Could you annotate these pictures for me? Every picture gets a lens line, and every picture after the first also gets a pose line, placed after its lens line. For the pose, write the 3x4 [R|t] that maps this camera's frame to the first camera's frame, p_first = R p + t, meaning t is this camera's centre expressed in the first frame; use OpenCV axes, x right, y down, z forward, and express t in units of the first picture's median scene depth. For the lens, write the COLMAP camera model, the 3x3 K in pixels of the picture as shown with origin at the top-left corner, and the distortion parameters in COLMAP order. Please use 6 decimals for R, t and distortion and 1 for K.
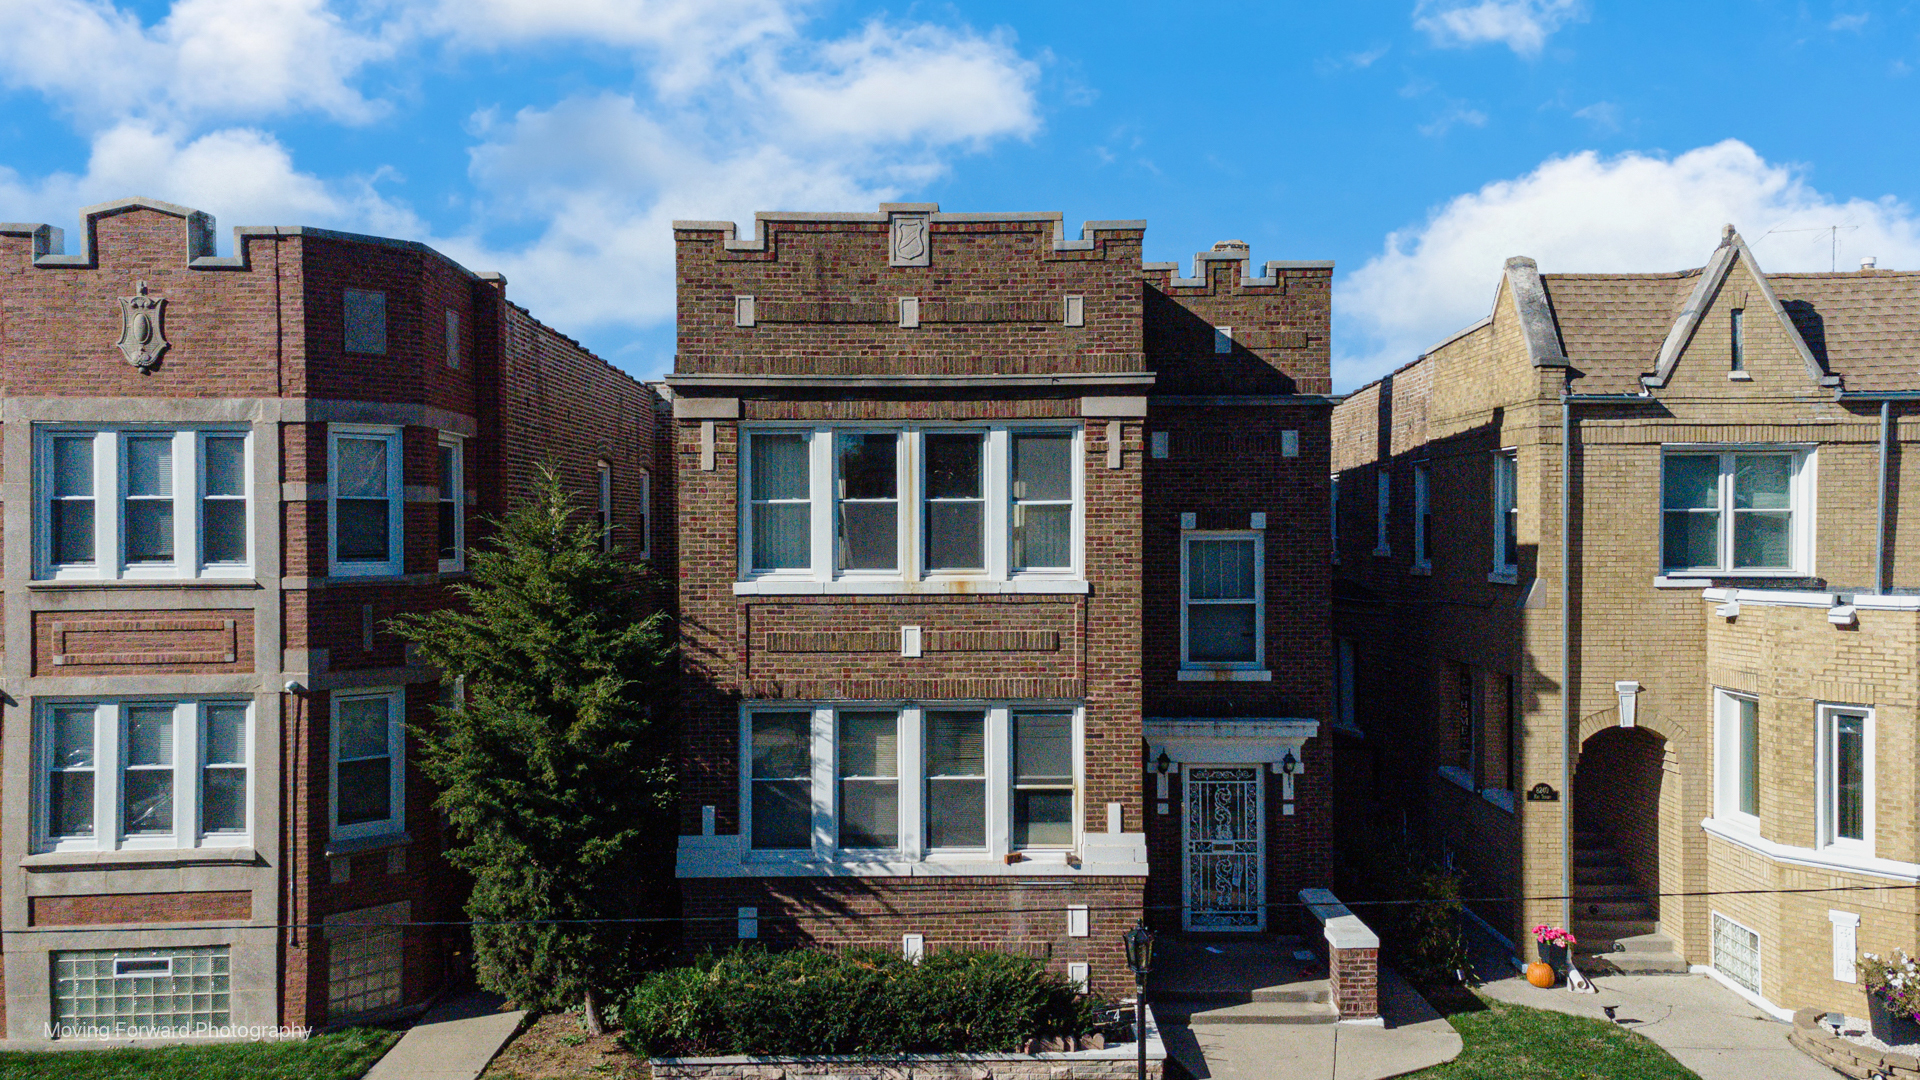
lens RADIAL K [[1352.5, 0, 1003.8], [0, 1352.5, 544.0], [0, 0, 1]] dist [0.047264, 0.002533]
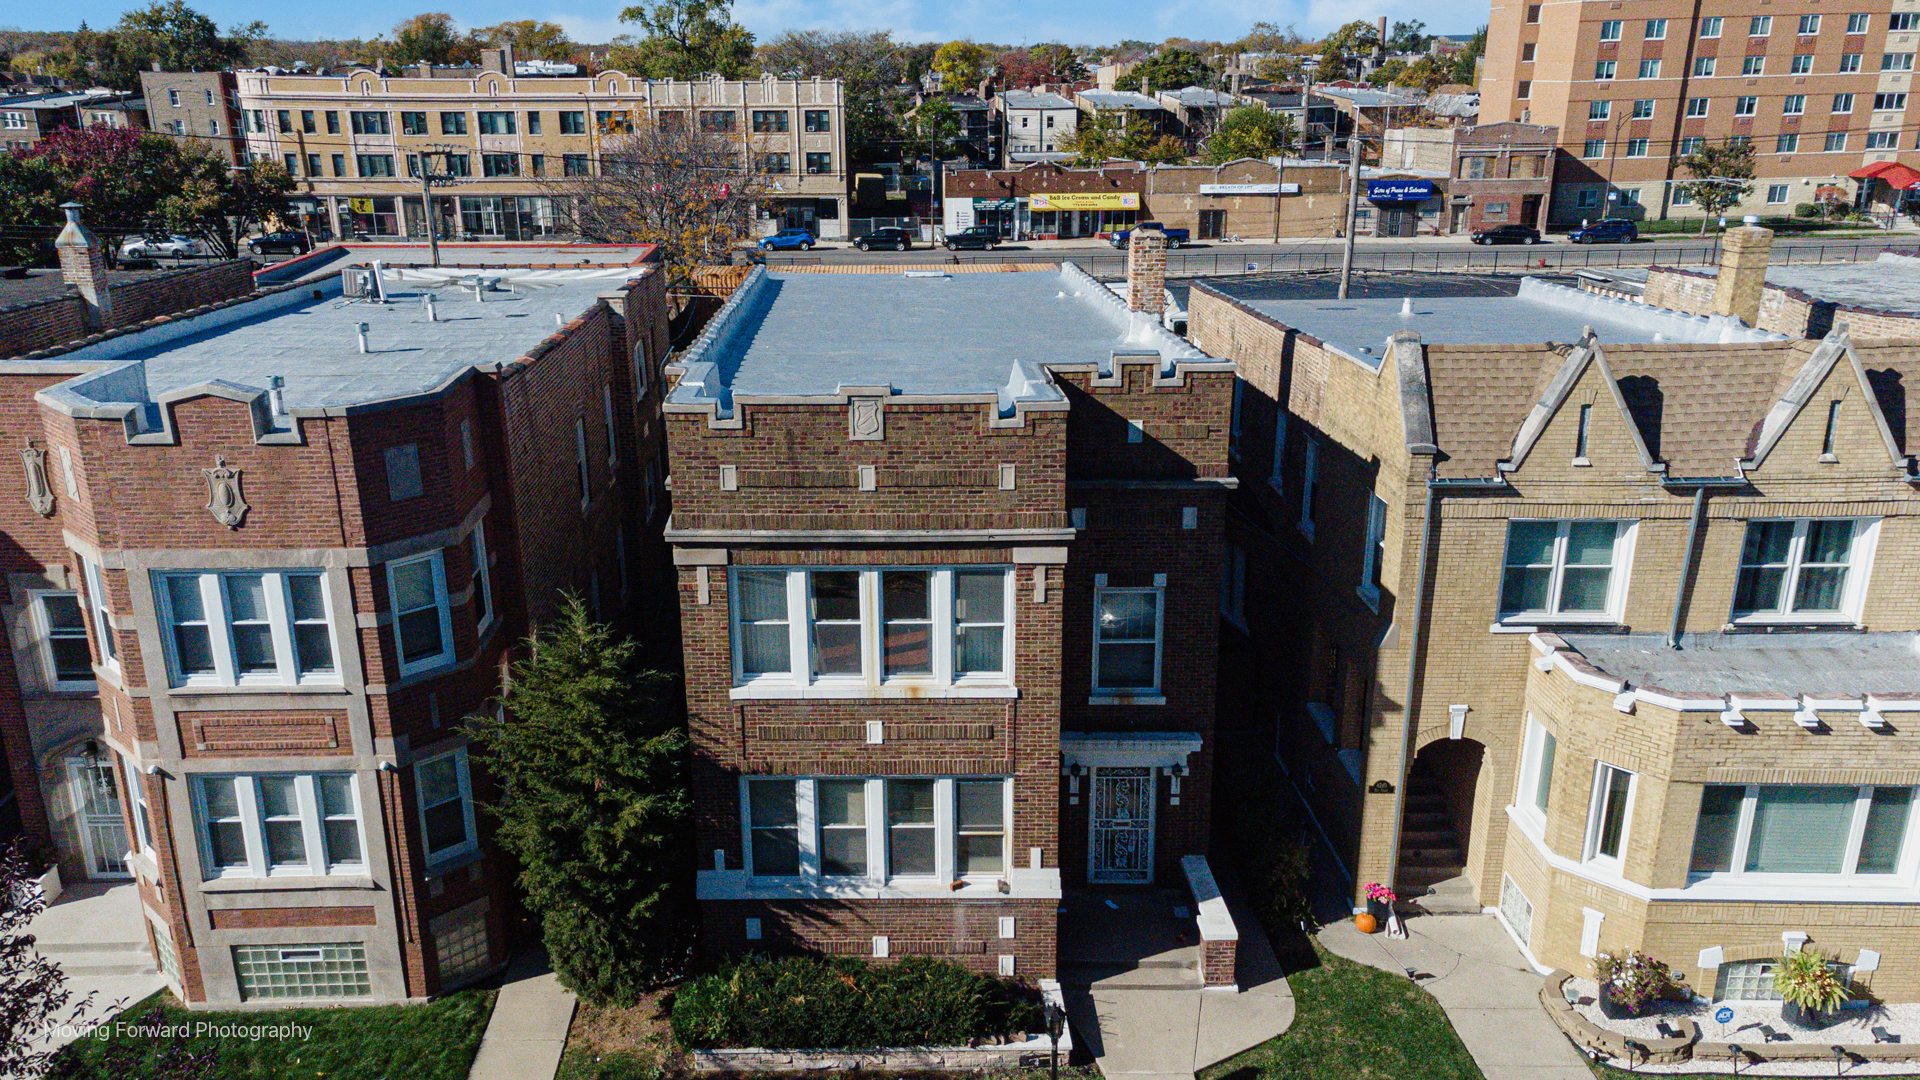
lens RADIAL K [[1353.6, 0, 908.1], [0, 1353.6, 537.1], [0, 0, 1]] dist [0.081735, -0.127991]
pose [[0.999899, -0.010943, -0.009050, -0.023874], [0.013090, 0.957382, 0.288528, -0.453804], [0.005507, -0.288618, 0.957429, -0.141619]]
